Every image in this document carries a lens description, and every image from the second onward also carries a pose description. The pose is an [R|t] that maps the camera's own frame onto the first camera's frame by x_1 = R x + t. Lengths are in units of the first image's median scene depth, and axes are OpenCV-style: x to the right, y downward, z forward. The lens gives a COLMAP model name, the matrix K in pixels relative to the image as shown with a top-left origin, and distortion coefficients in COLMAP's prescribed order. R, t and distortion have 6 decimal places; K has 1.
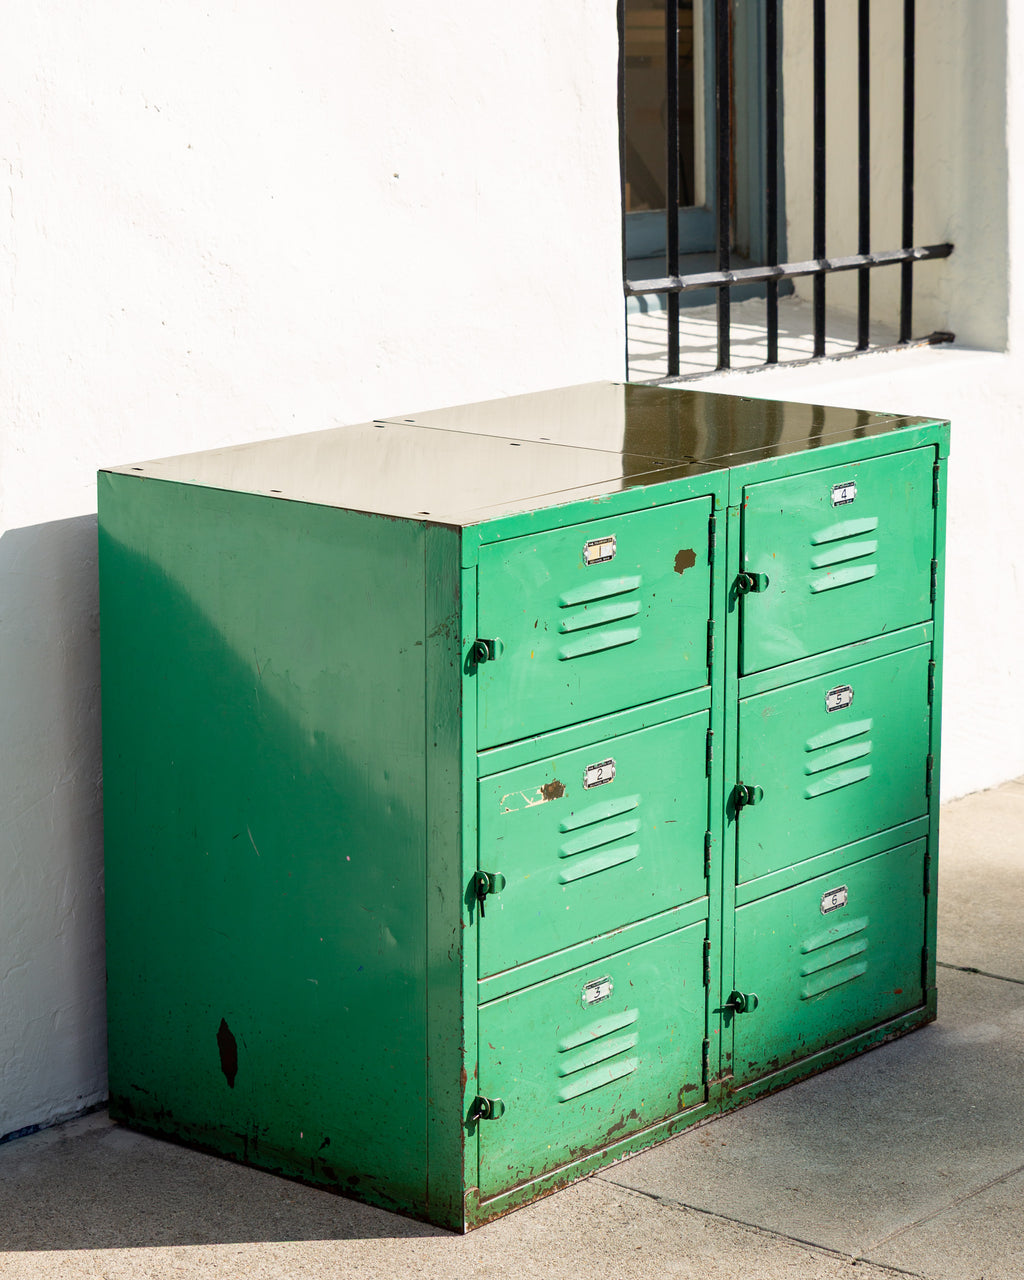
lens RADIAL K [[3617.5, 0, 510.8], [0, 3617.5, 592.1], [0, 0, 1]] dist [0.016530, 0.086494]
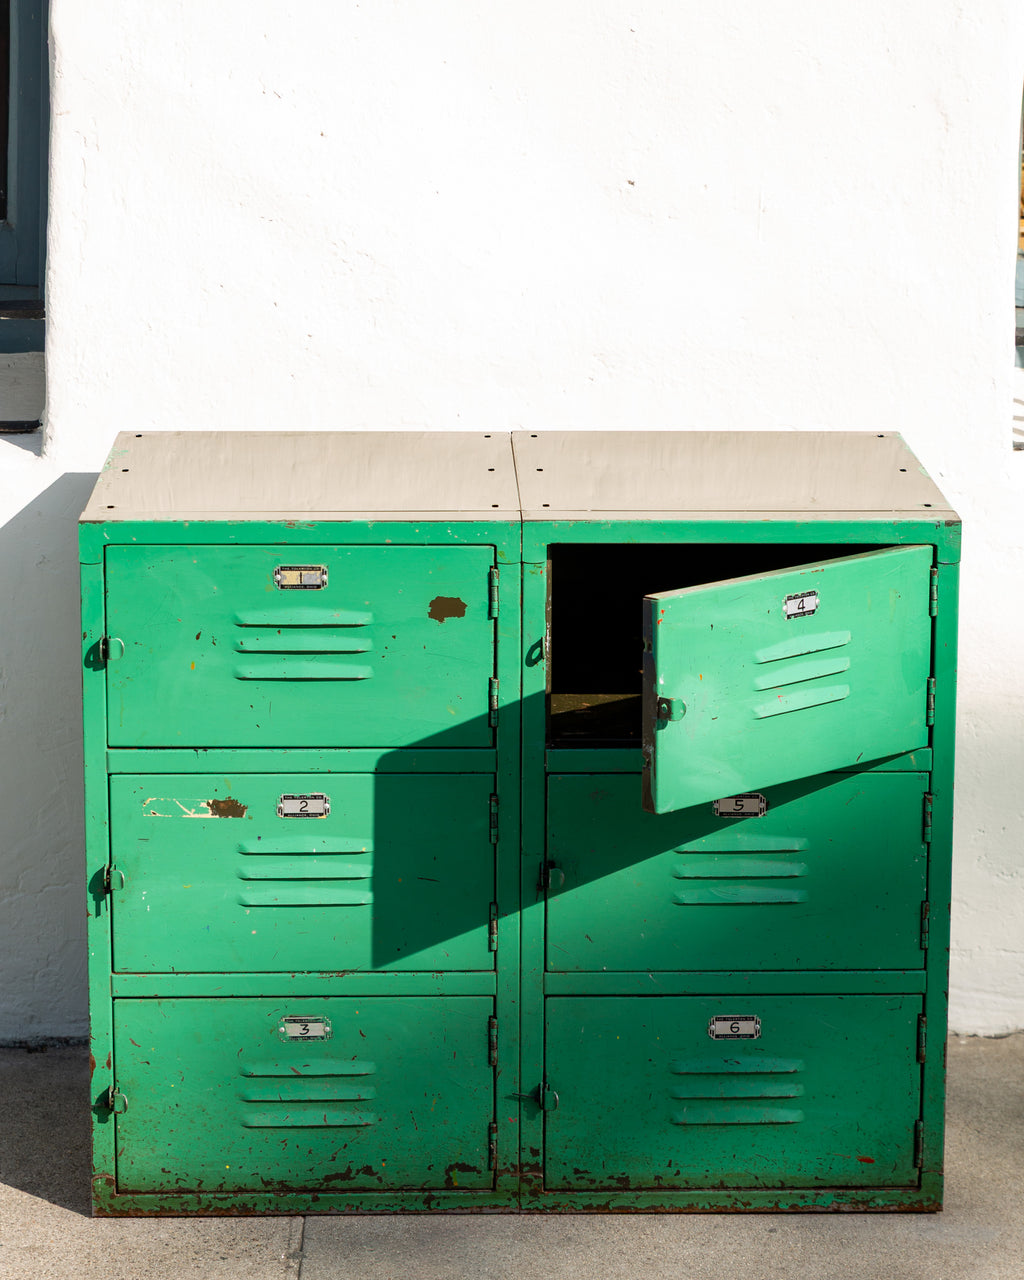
lens RADIAL K [[4058.0, 0, 543.5], [0, 4058.0, 640.9], [0, 0, 1]] dist [0.083283, -0.901450]
pose [[0.640578, 0.169086, -0.749046, 0.844490], [-0.153432, 0.983969, 0.090902, -0.098841], [0.752409, 0.056698, 0.656252, 0.318319]]
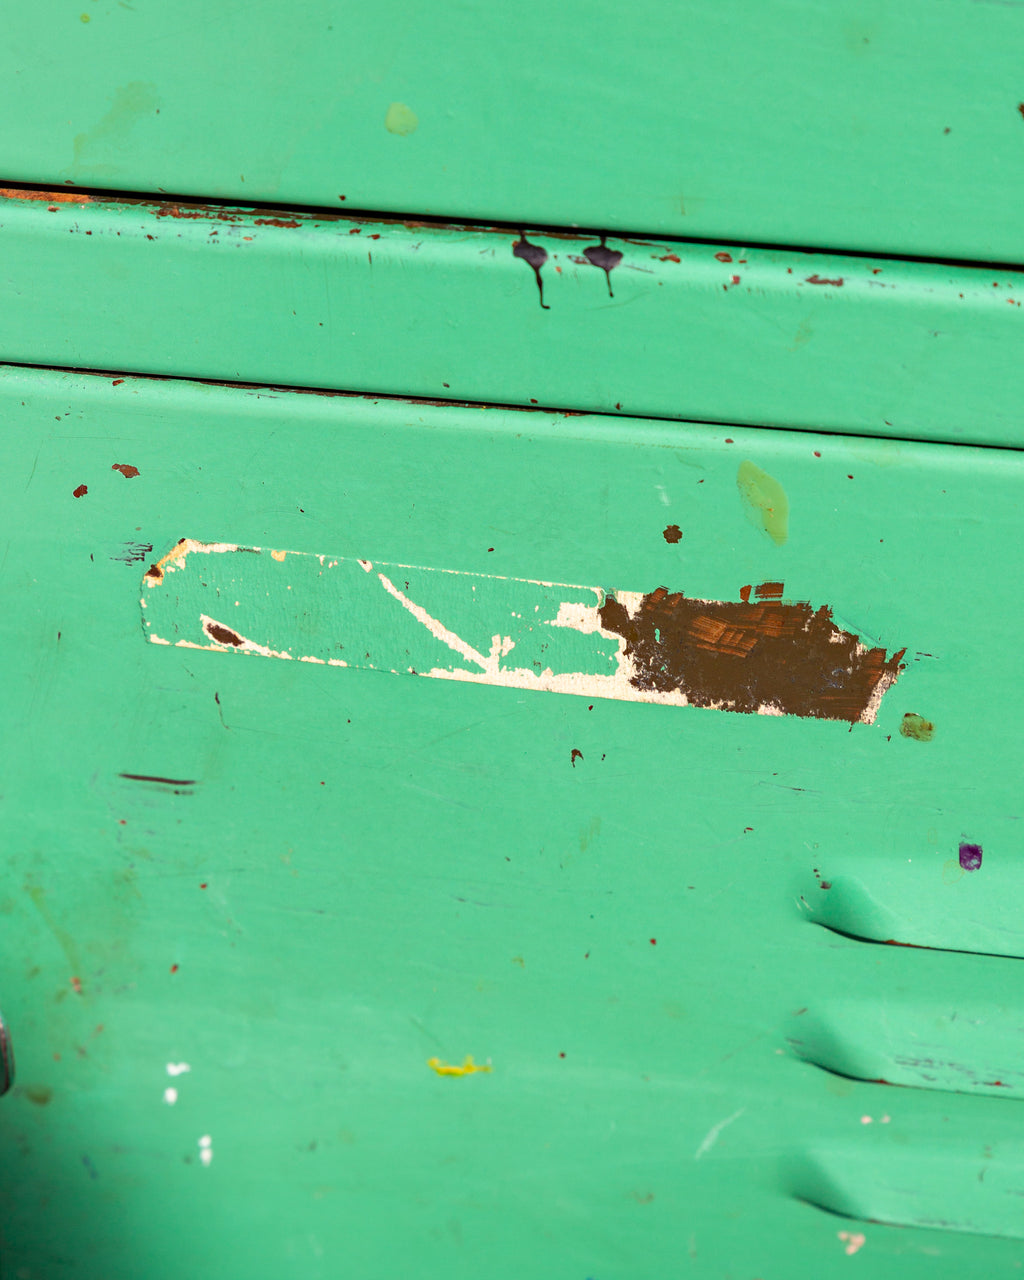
lens RADIAL K [[3946.4, 0, 512.0], [0, 3946.4, 640.0], [0, 0, 1]] dist [0.048226, 0.285754]
pose [[0.498356, 0.510027, -0.701080, 0.103700], [-0.167840, 0.850112, 0.499138, -0.016016], [0.850571, -0.131080, 0.509262, 0.872174]]
